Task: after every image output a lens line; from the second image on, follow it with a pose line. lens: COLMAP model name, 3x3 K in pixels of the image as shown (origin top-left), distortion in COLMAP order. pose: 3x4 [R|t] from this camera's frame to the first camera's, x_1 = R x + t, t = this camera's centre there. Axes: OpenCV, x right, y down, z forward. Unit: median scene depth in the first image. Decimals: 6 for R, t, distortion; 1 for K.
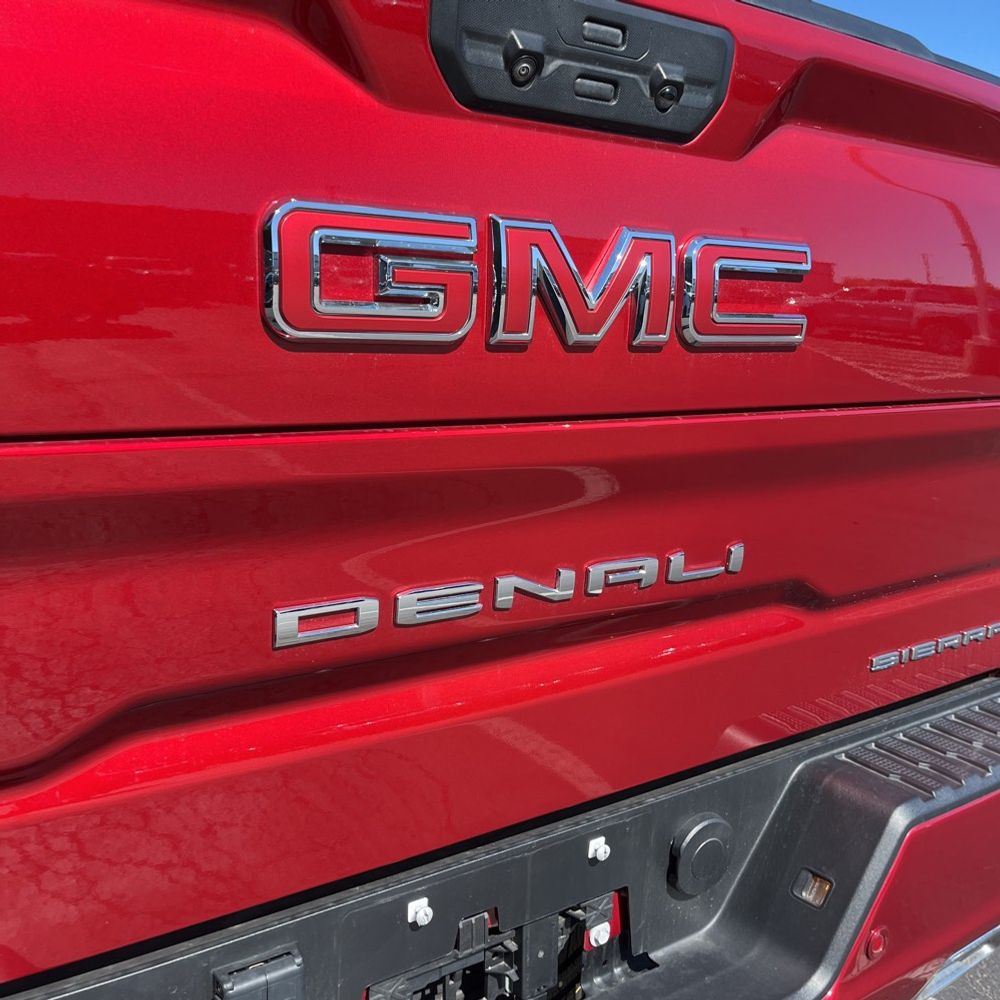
lens RADIAL K [[1001.6, 0, 504.0], [0, 1001.6, 503.9], [0, 0, 1]] dist [0.062457, -0.040204]
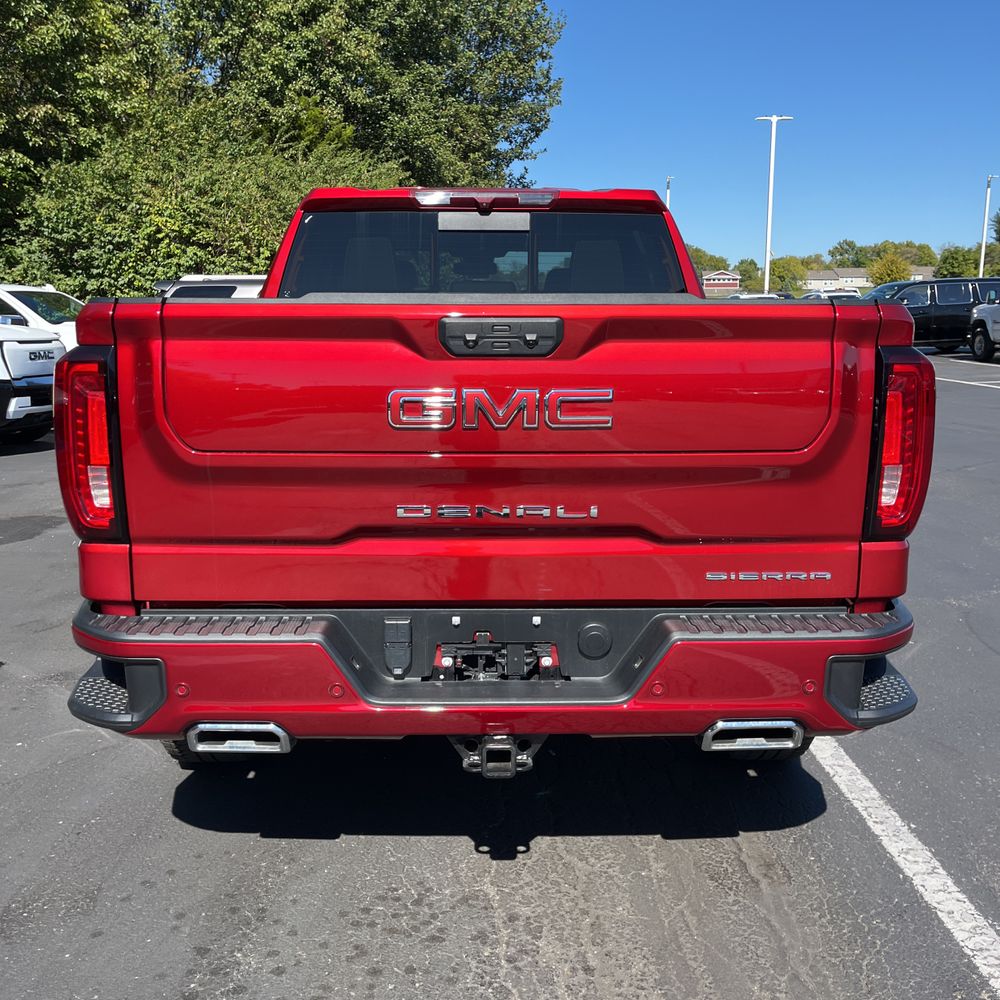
lens RADIAL K [[1011.2, 0, 486.4], [0, 1011.2, 498.3], [0, 0, 1]] dist [0.070695, -0.093074]
pose [[0.835242, 0.078163, -0.544298, 1.555920], [-0.078237, 0.996668, 0.023067, -0.017340], [0.544288, 0.023318, 0.838575, -1.394993]]
